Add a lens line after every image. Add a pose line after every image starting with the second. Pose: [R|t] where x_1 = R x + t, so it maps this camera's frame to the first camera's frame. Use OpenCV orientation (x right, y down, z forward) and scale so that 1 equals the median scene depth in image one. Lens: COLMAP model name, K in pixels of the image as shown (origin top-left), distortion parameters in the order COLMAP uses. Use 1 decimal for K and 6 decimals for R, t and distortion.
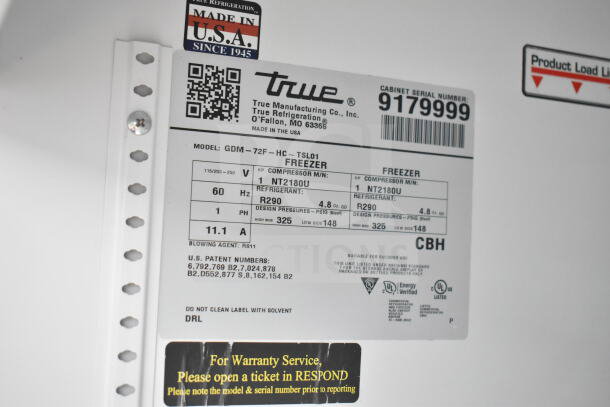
lens RADIAL K [[890.9, 0, 305.1], [0, 890.9, 204.3], [0, 0, 1]] dist [-0.012701, 0.000000]
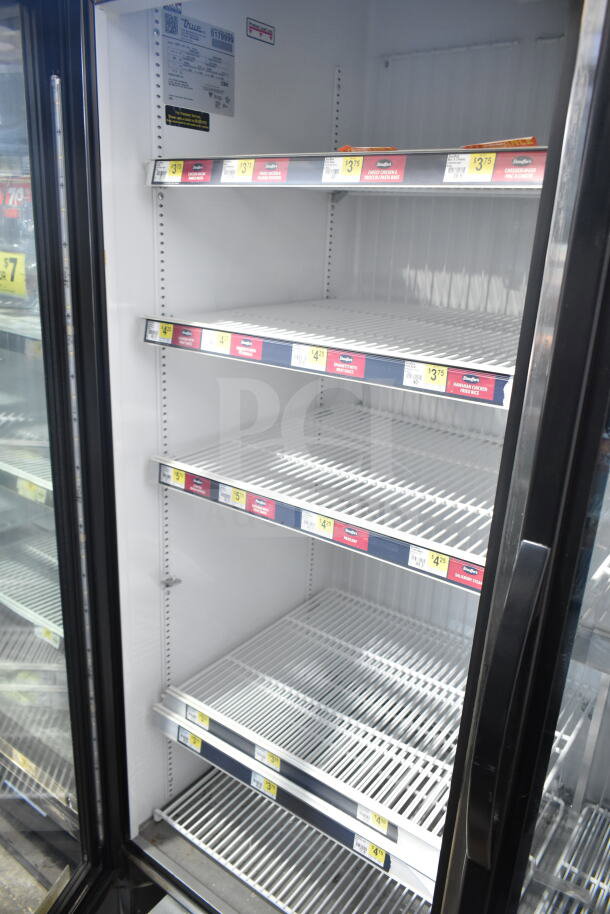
lens RADIAL K [[690.2, 0, 306.1], [0, 690.2, 457.8], [0, 0, 1]] dist [-0.008797, -0.007198]
pose [[0.868493, -0.164128, 0.467741, -1.068776], [-0.047875, 0.911411, 0.408702, 0.262543], [-0.493384, -0.377348, 0.783697, -1.762800]]
